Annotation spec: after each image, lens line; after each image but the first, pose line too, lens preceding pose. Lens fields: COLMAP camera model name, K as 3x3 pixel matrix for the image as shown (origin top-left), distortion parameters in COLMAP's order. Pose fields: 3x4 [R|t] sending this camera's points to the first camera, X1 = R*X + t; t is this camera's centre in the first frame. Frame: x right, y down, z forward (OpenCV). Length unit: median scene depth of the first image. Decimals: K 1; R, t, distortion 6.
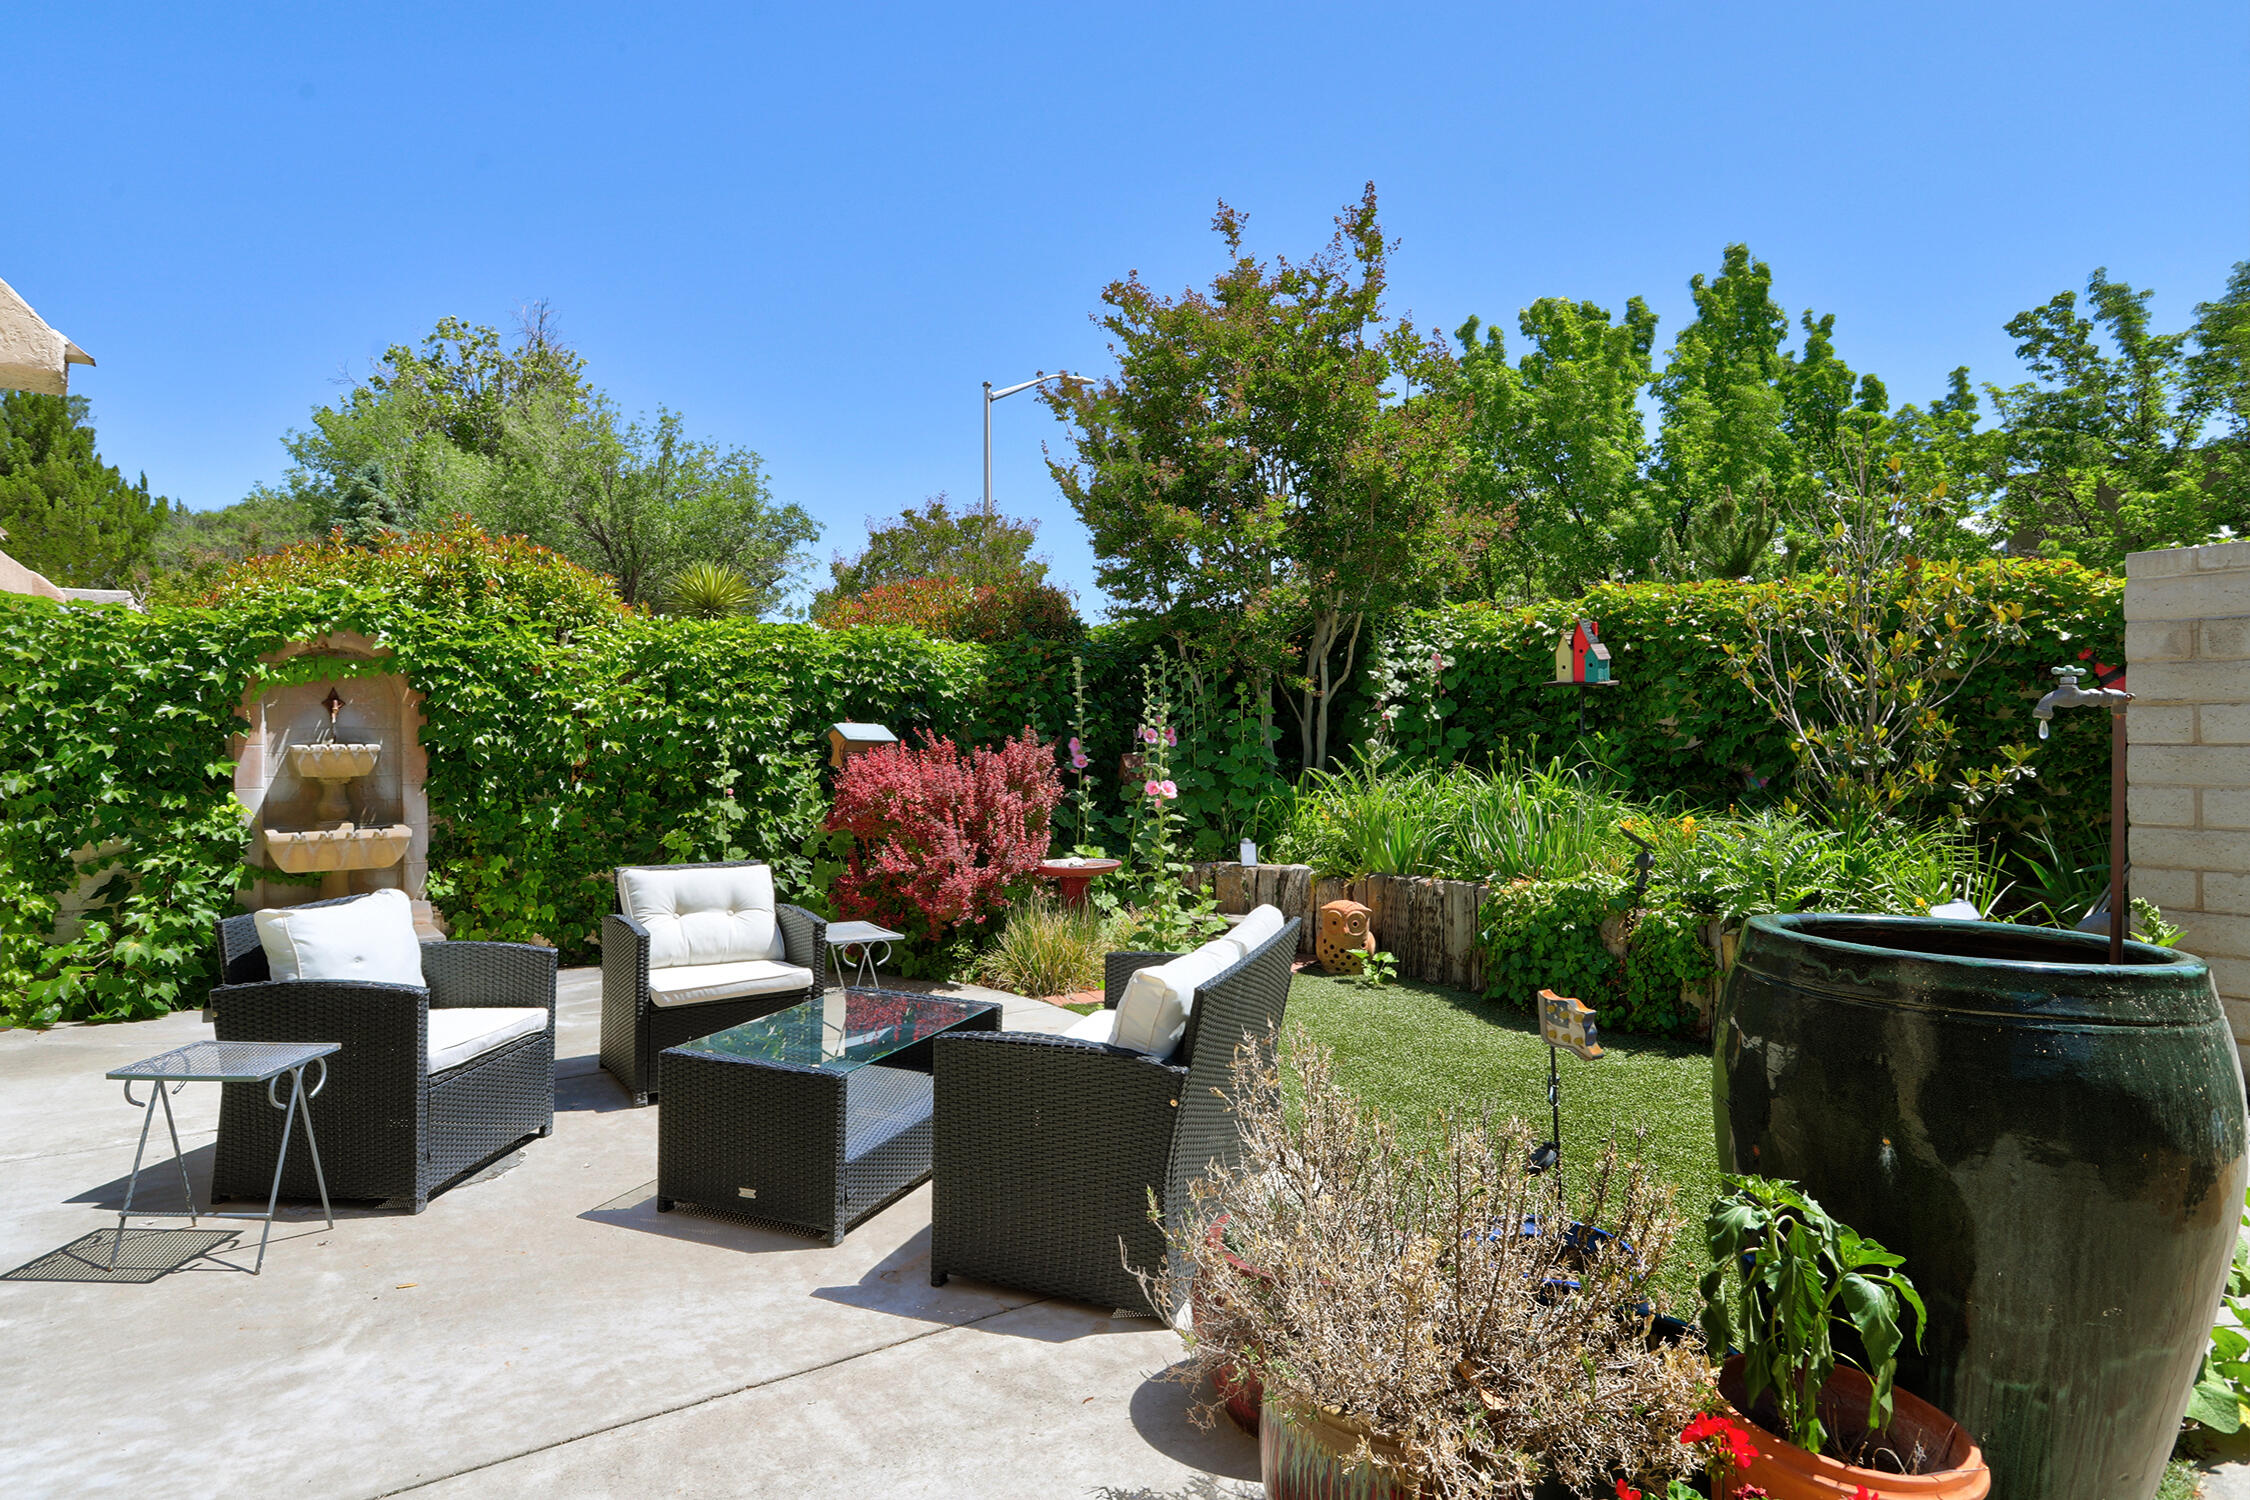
lens RADIAL K [[1194.4, 0, 1116.0], [0, 1194.4, 748.1], [0, 0, 1]] dist [-0.003853, 0.002388]
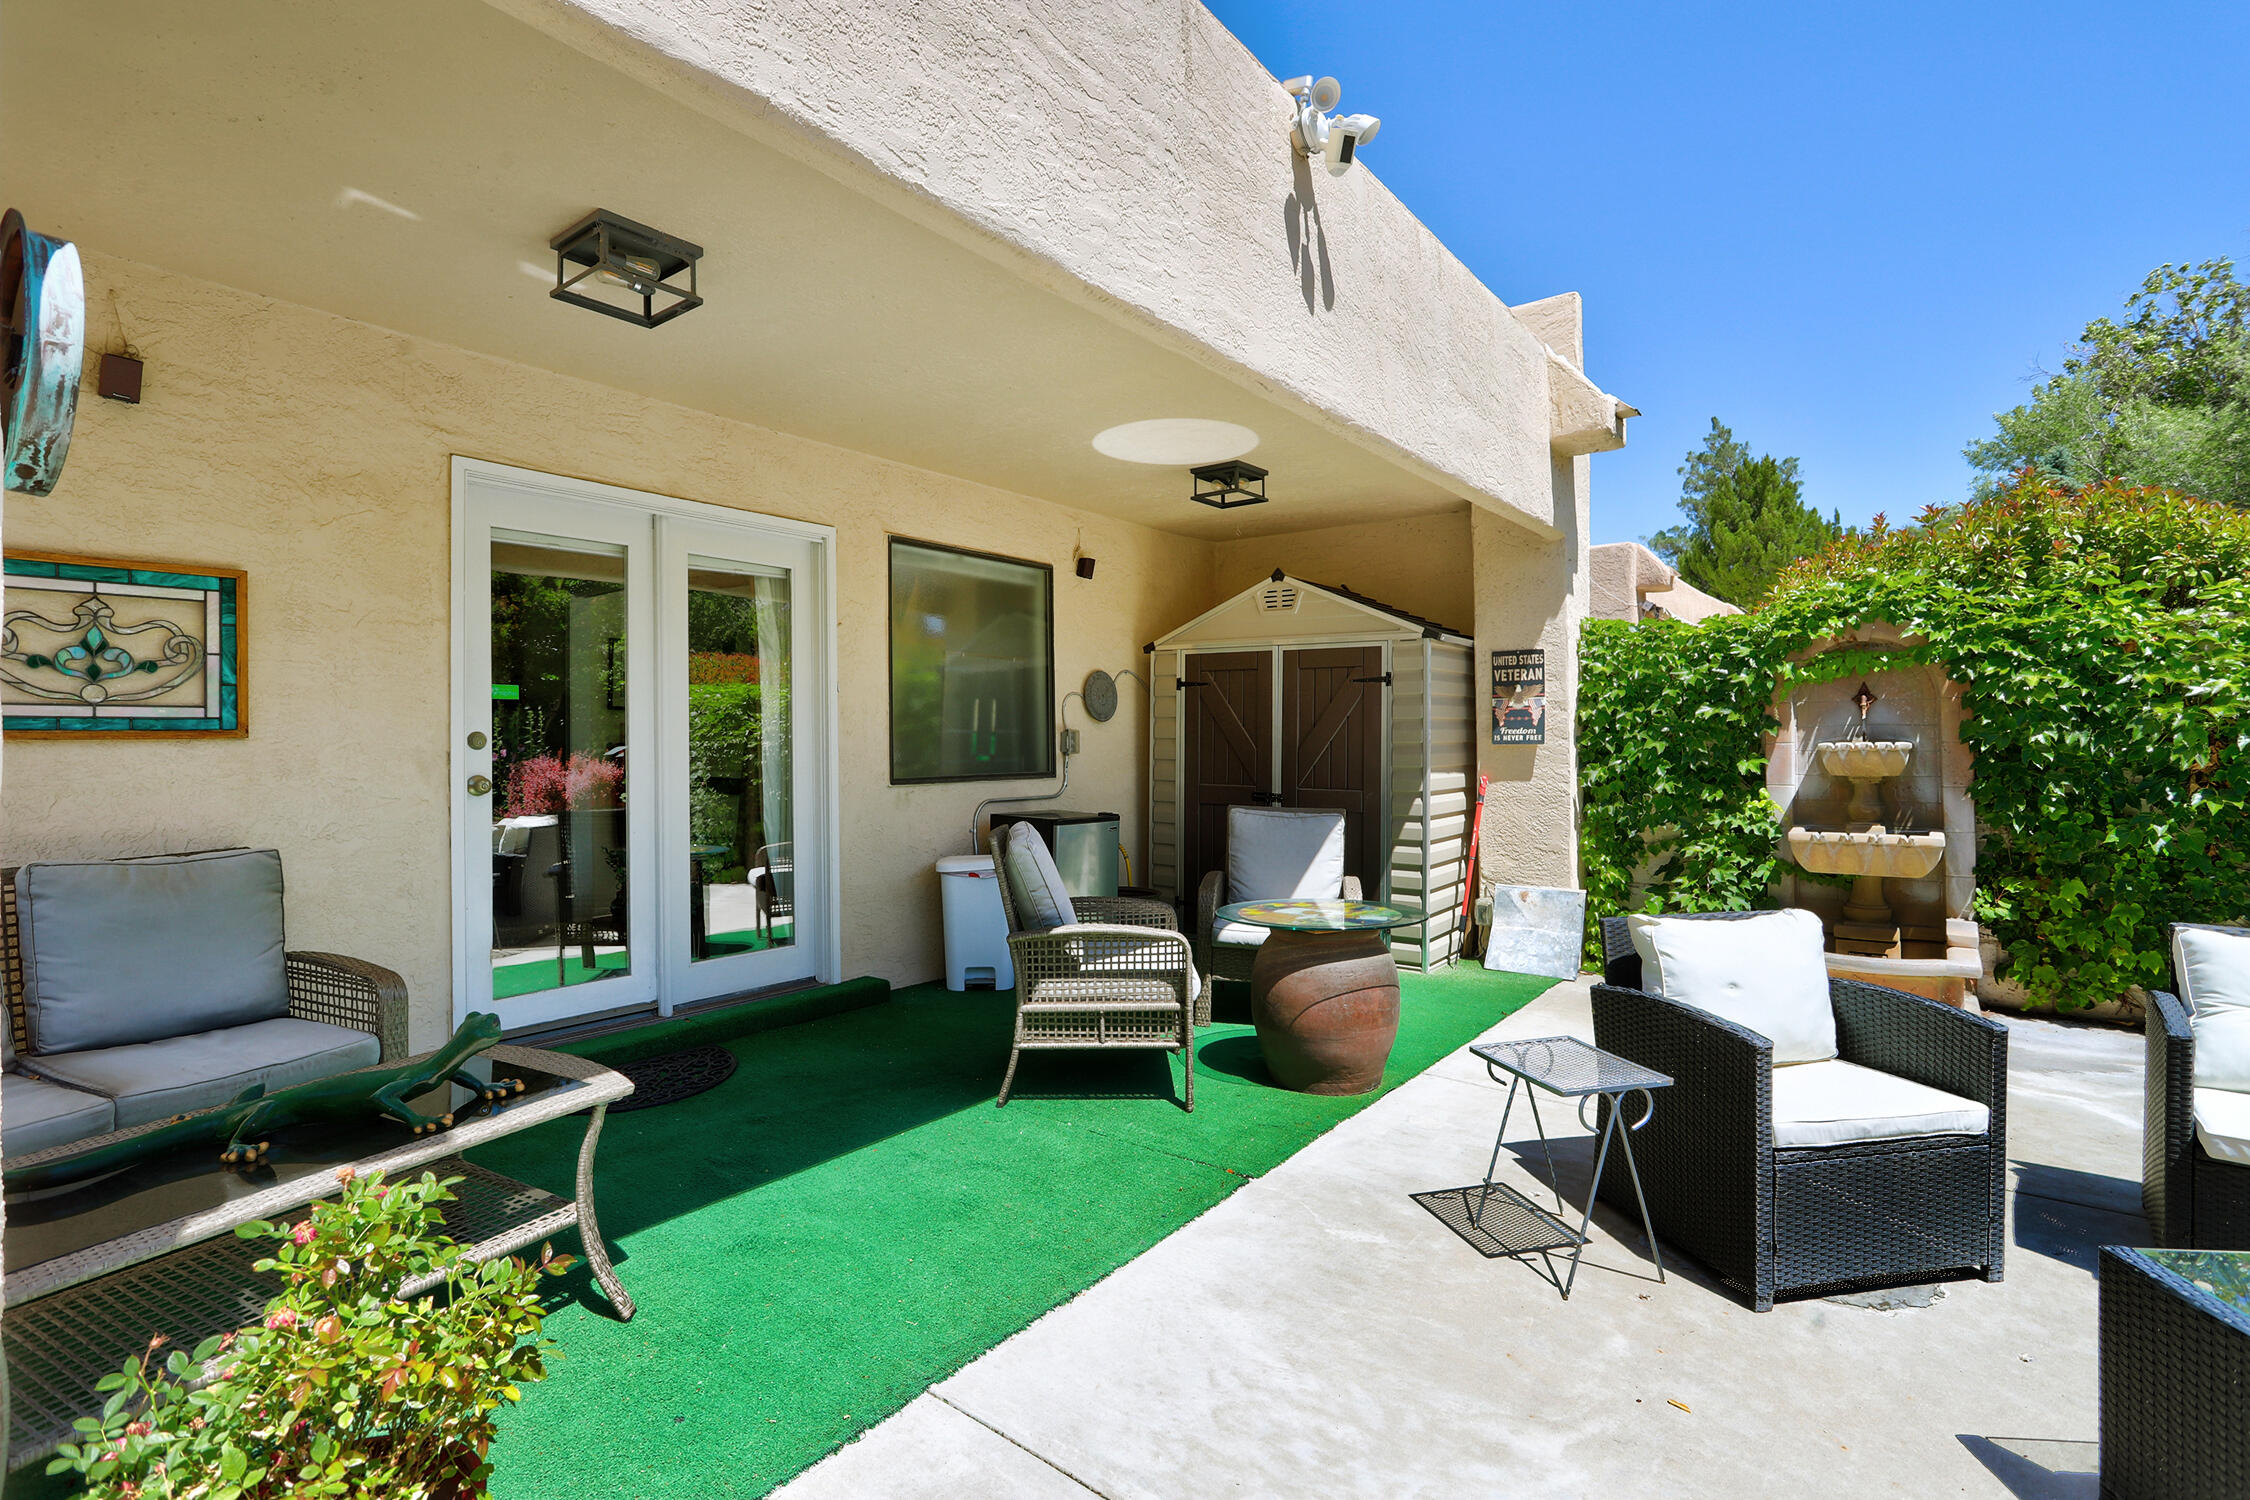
lens RADIAL K [[1078.7, 0, 1111.2], [0, 1078.7, 736.1], [0, 0, 1]] dist [-0.004774, 0.001292]
pose [[0.276593, -0.005237, -0.960973, 0.003966], [-0.001992, 0.999980, -0.006023, -0.001446], [0.960985, 0.003580, 0.276577, 0.174719]]
